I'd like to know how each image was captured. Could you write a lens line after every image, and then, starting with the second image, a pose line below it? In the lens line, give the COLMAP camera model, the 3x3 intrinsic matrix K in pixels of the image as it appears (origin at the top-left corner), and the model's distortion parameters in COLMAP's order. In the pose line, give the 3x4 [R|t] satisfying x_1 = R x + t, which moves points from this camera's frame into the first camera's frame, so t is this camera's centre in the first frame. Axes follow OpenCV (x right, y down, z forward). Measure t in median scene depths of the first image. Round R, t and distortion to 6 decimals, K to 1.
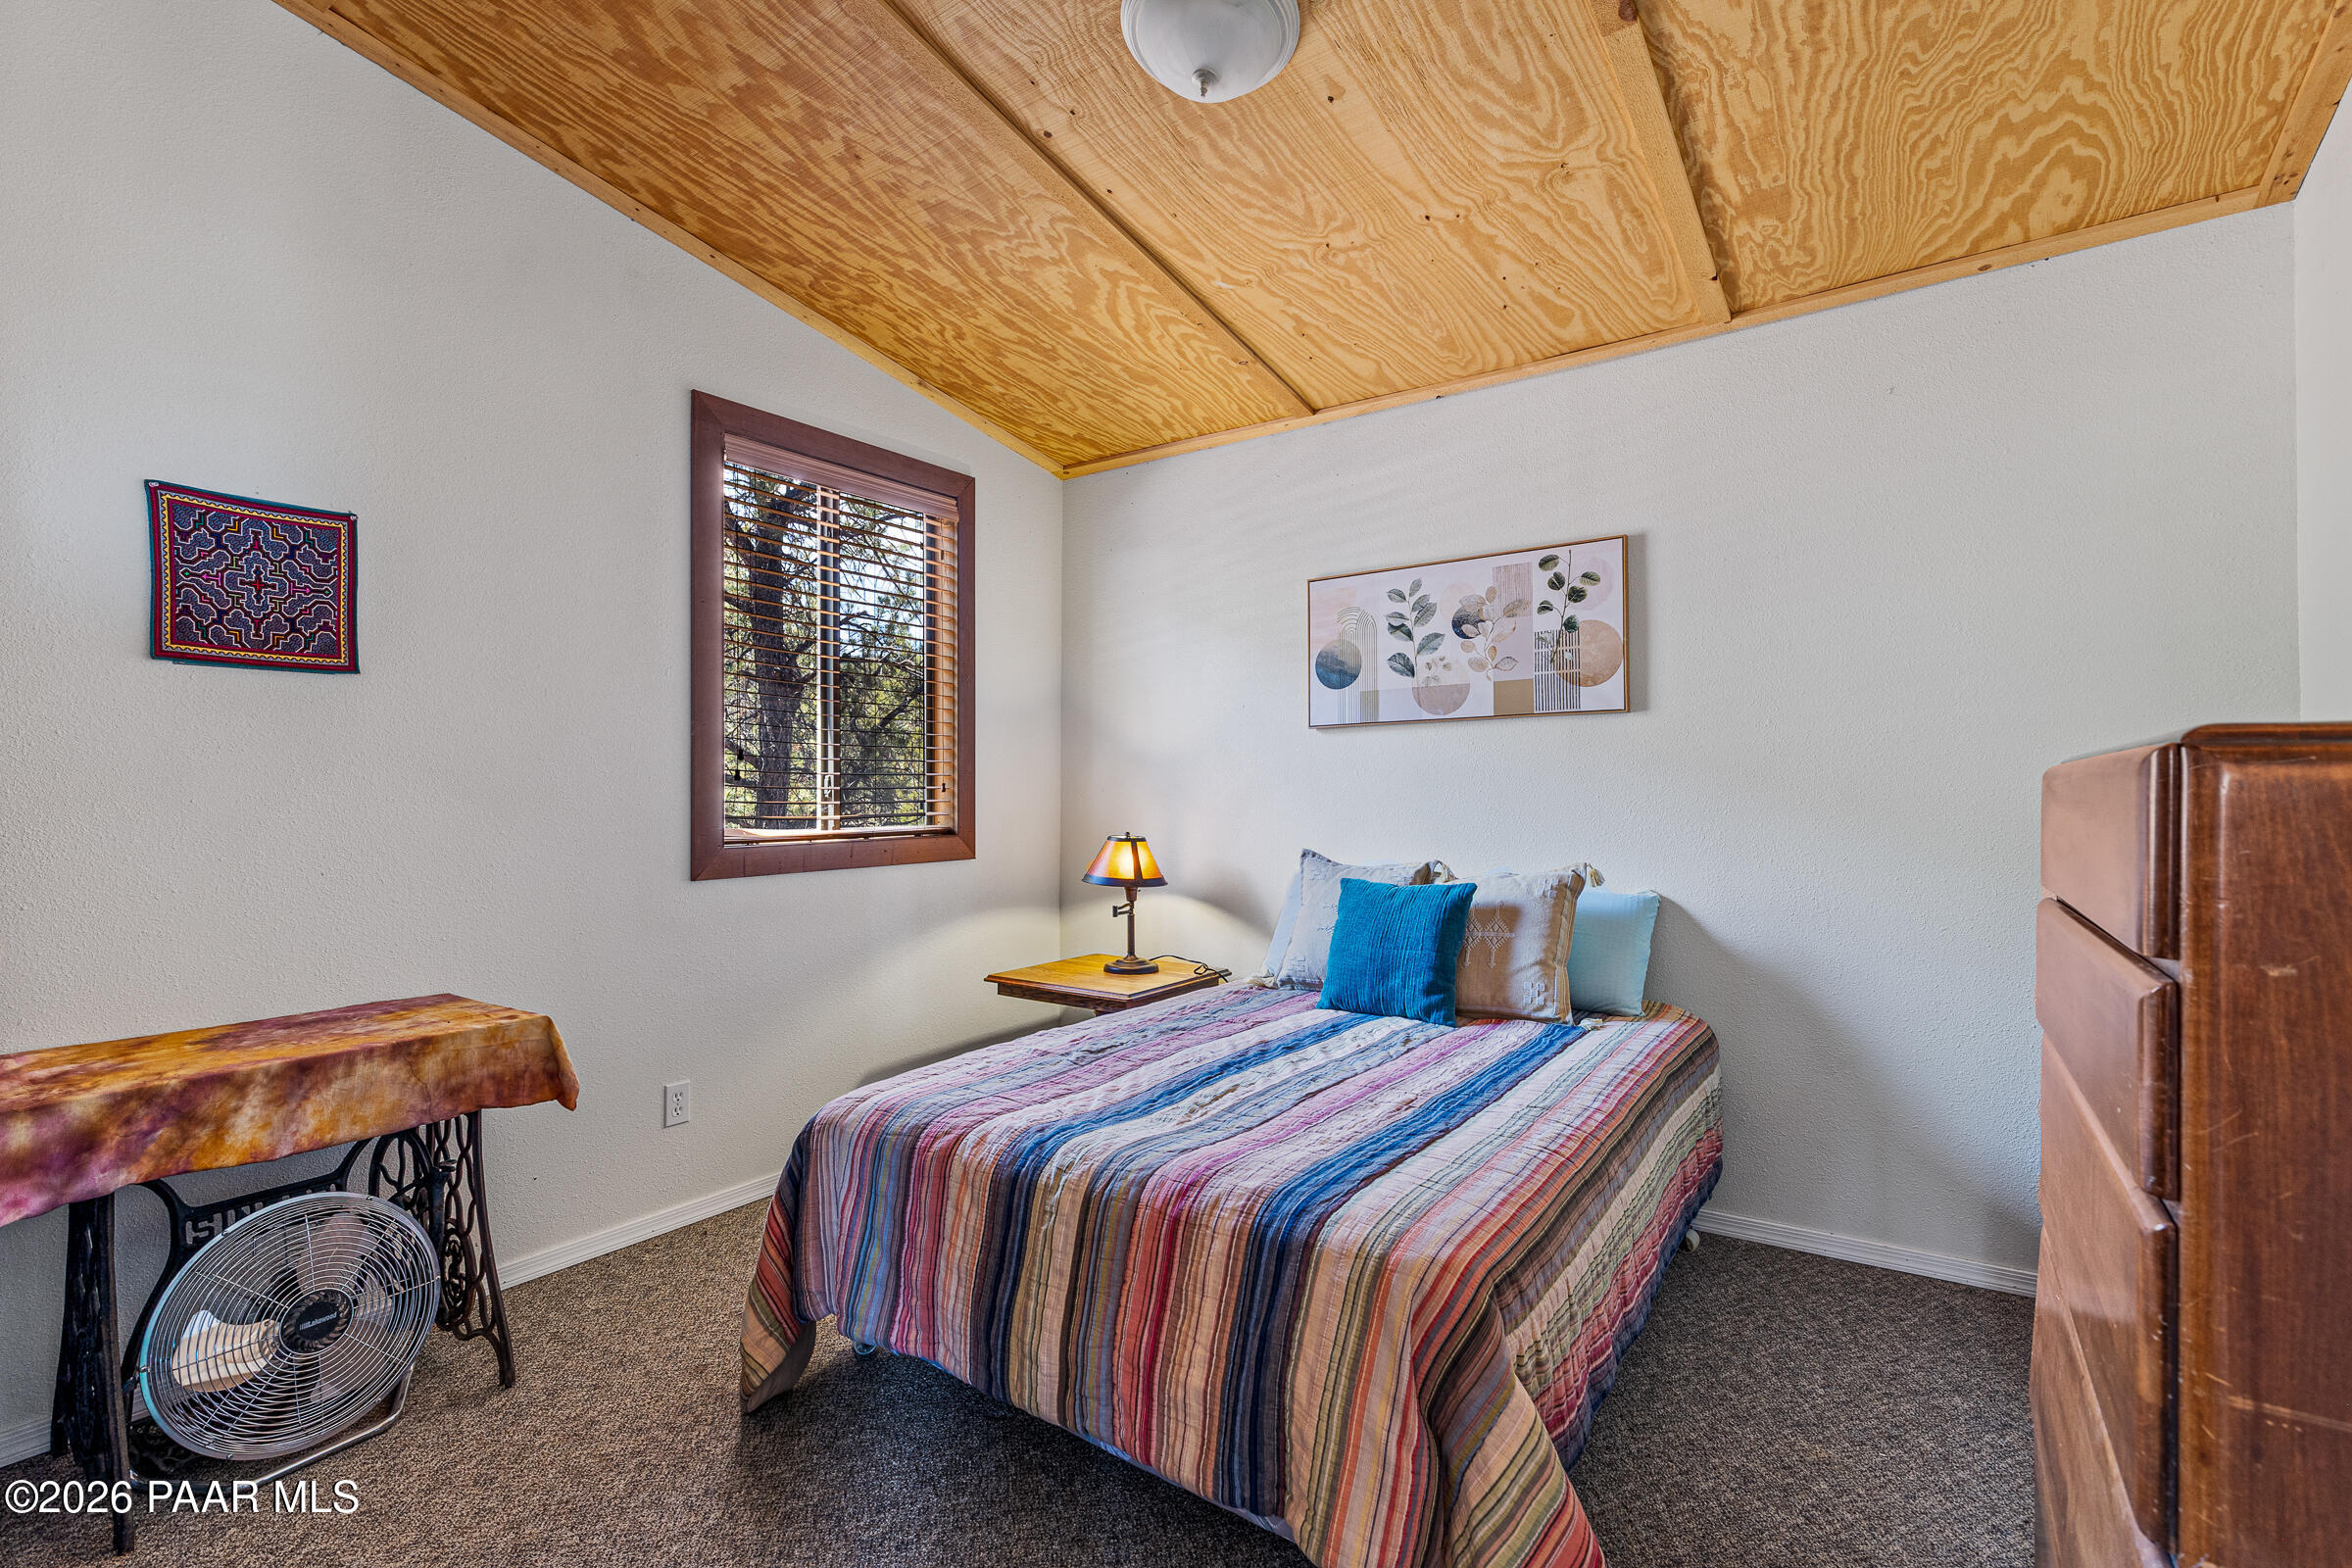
lens RADIAL K [[1062.5, 0, 1177.7], [0, 1062.5, 788.1], [0, 0, 1]] dist [0.002784, -0.000109]
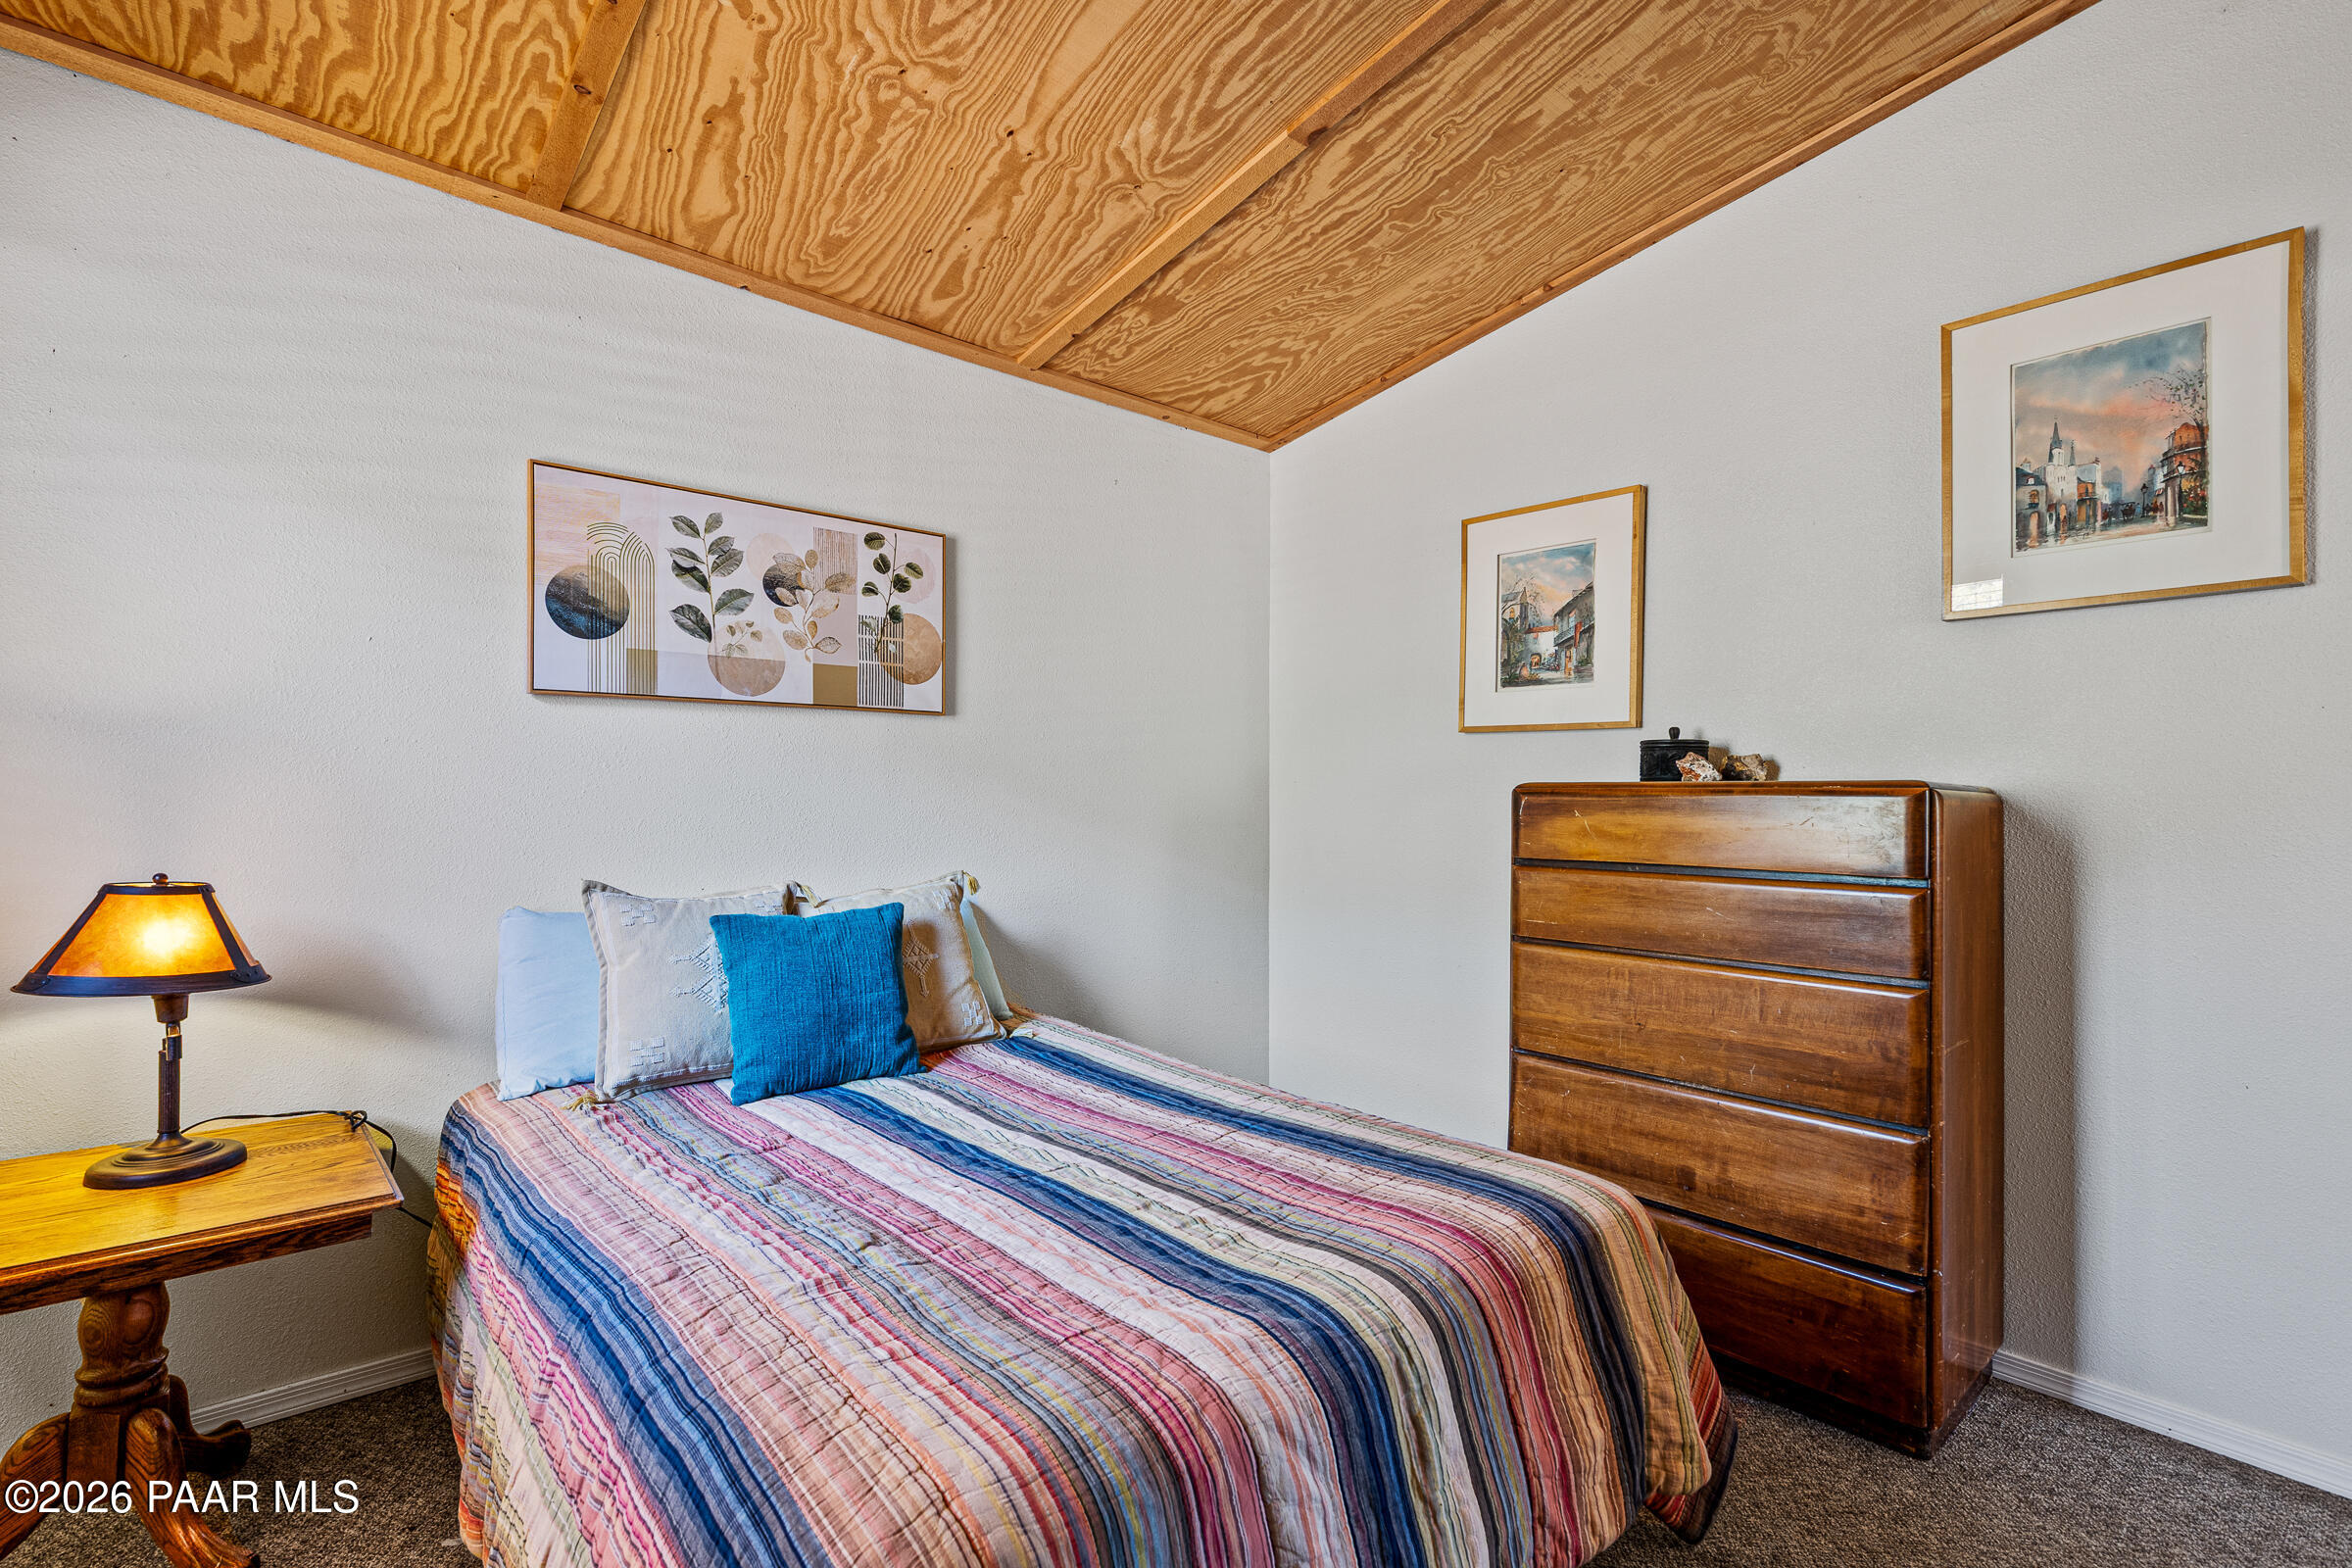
lens RADIAL K [[1062.5, 0, 1177.7], [0, 1062.5, 788.1], [0, 0, 1]] dist [0.002784, -0.000109]
pose [[0.235352, 0.013364, 0.971818, -0.453068], [-0.014837, 0.999838, -0.010157, 0.002561], [-0.971797, -0.012028, 0.235512, 0.525252]]
